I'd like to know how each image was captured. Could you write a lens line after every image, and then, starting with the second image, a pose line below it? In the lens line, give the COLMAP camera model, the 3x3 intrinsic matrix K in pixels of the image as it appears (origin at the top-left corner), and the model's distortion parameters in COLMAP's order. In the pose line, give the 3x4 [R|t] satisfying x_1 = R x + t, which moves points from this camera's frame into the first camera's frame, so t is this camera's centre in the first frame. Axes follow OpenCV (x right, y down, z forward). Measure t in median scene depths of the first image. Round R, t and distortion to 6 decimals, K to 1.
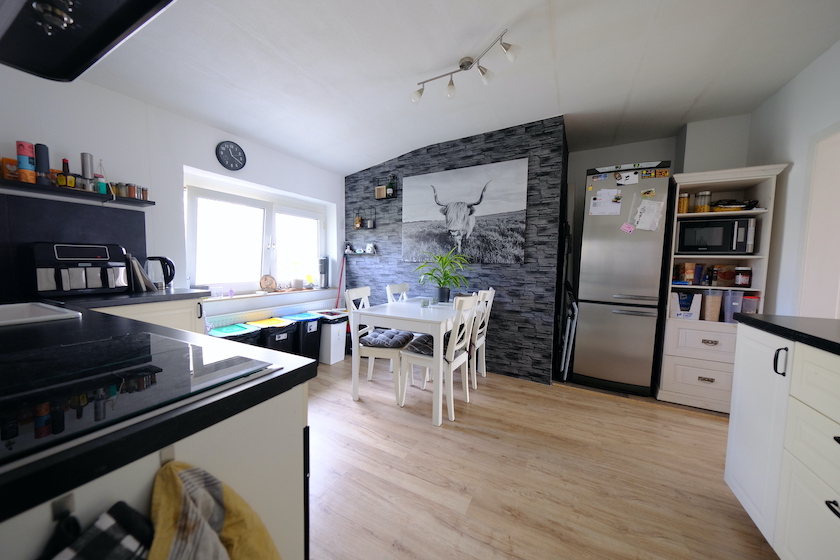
lens RADIAL K [[291.7, 0, 420.0], [0, 291.7, 280.0], [0, 0, 1]] dist [-0.000481, -0.000036]
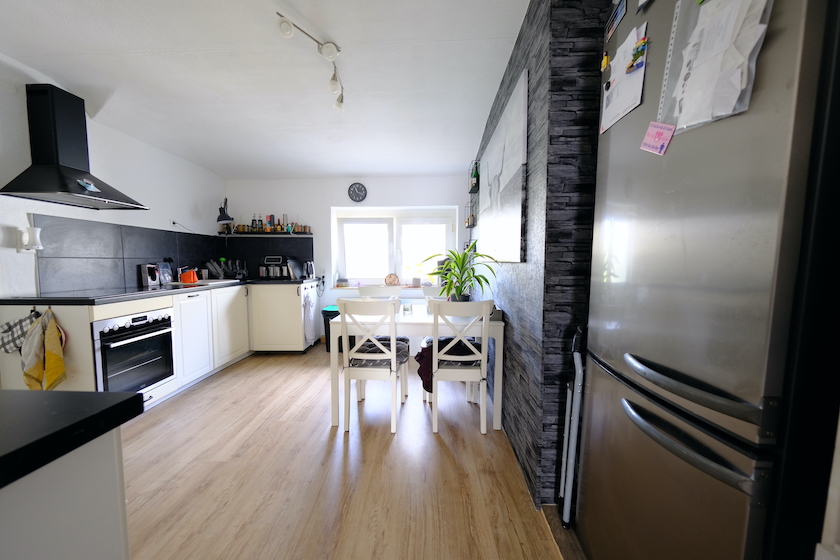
lens RADIAL K [[298.3, 0, 420.0], [0, 298.3, 280.0], [0, 0, 1]] dist [-0.000216, -0.000020]
pose [[0.427401, 0.040999, -0.903132, 0.994187], [-0.051006, 0.998474, 0.021189, -0.031377], [0.902622, 0.037009, 0.428840, 0.735872]]
